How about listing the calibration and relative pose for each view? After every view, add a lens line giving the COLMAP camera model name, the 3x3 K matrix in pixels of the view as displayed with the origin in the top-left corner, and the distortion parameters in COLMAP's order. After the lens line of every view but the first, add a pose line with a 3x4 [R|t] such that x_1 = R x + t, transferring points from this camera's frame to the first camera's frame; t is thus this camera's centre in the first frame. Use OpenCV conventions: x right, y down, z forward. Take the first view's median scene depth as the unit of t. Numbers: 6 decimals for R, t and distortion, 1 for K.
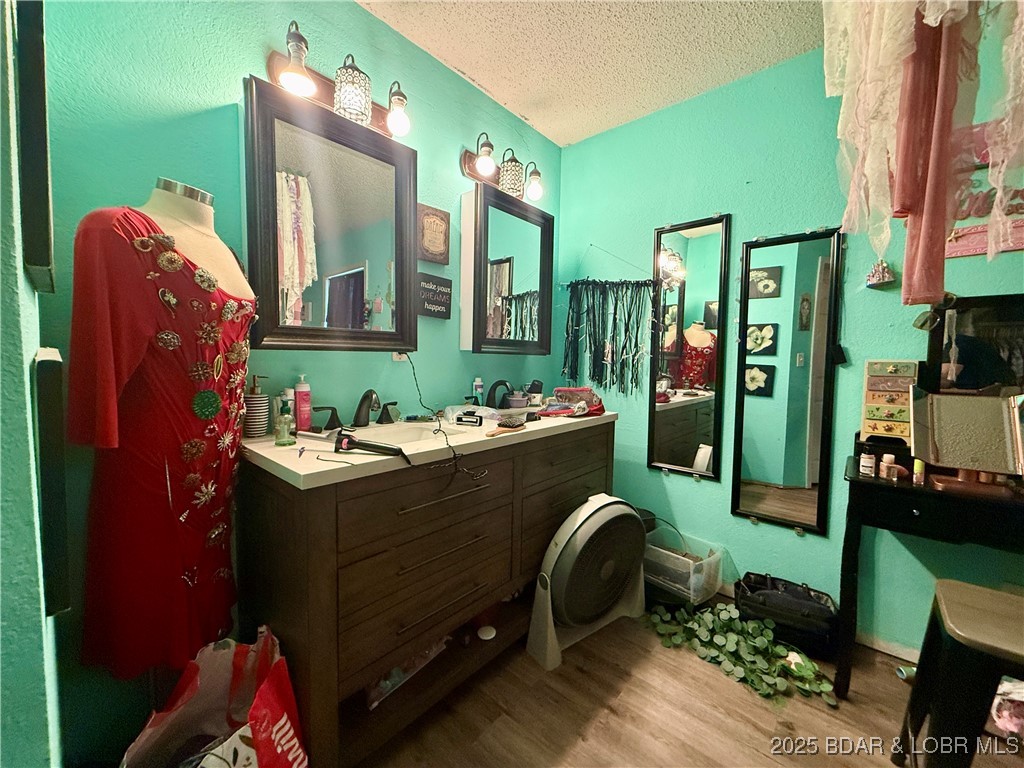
lens RADIAL K [[410.0, 0, 511.9], [0, 410.0, 380.3], [0, 0, 1]] dist [0.003151, -0.000072]
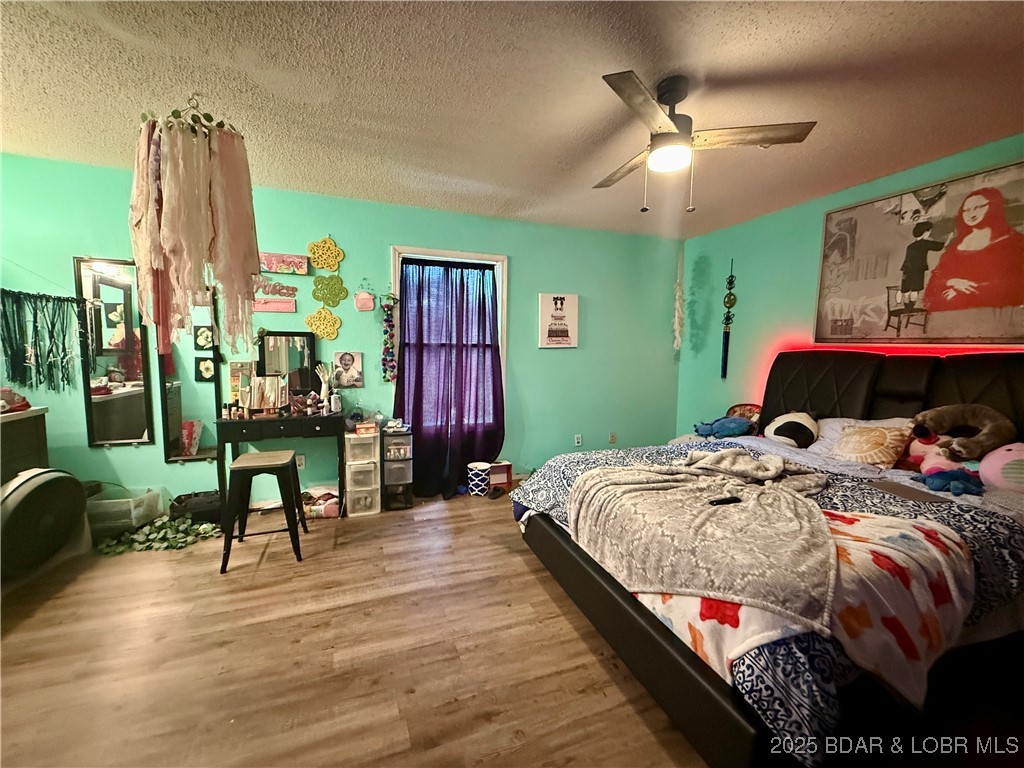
lens RADIAL K [[410.0, 0, 509.9], [0, 410.0, 383.9], [0, 0, 1]] dist [0.003151, -0.000072]
pose [[0.481391, -0.084620, 0.872412, -0.151365], [0.040471, 0.996413, 0.074316, -0.025840], [-0.875571, -0.000468, 0.483089, -0.847280]]
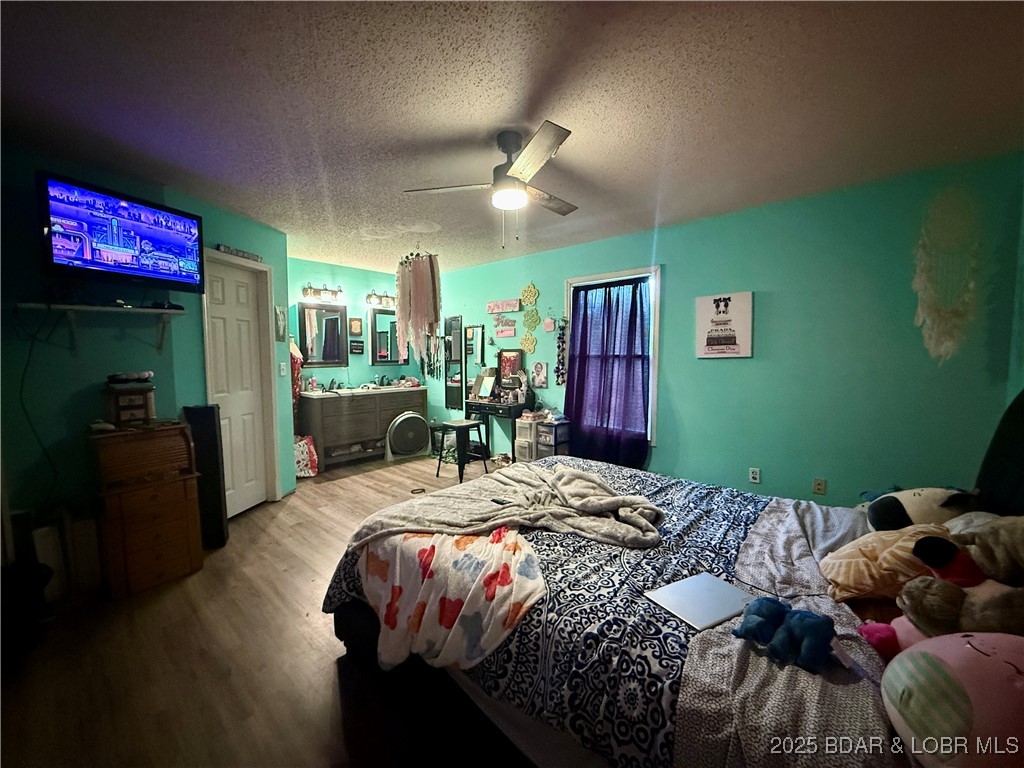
lens RADIAL K [[410.0, 0, 508.2], [0, 410.0, 384.6], [0, 0, 1]] dist [0.003151, -0.000072]
pose [[0.999522, -0.015929, -0.026508, 0.920864], [0.016522, 0.999614, 0.022320, 0.015700], [0.026142, -0.022747, 0.999399, -1.828683]]
